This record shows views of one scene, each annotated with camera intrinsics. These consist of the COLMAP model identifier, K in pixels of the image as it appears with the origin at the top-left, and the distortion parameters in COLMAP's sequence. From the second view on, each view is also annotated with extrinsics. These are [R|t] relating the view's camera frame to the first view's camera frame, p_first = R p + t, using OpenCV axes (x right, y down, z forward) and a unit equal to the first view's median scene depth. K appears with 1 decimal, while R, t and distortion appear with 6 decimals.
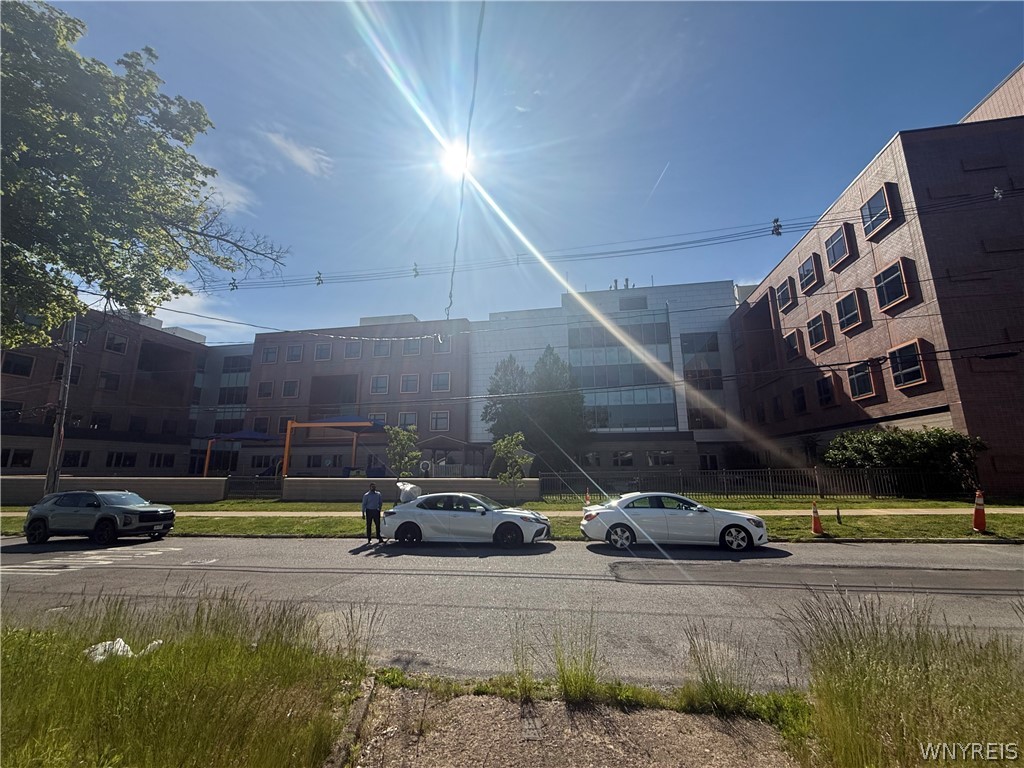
lens RADIAL K [[404.6, 0, 512.0], [0, 404.6, 384.0], [0, 0, 1]] dist [0.001427, 0.000142]
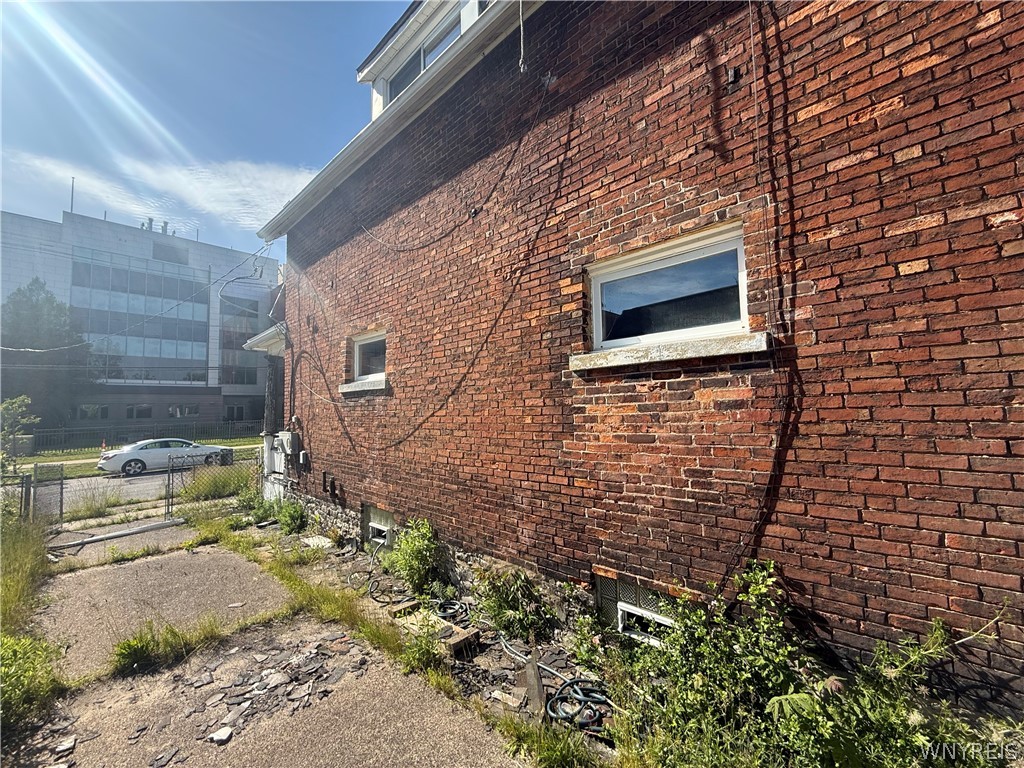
lens RADIAL K [[404.6, 0, 512.0], [0, 404.6, 384.0], [0, 0, 1]] dist [0.001427, 0.000142]
pose [[0.532868, 0.045282, 0.844986, -0.086719], [-0.156612, 0.986593, 0.045893, -0.073018], [-0.831580, -0.156790, 0.532815, -0.299266]]
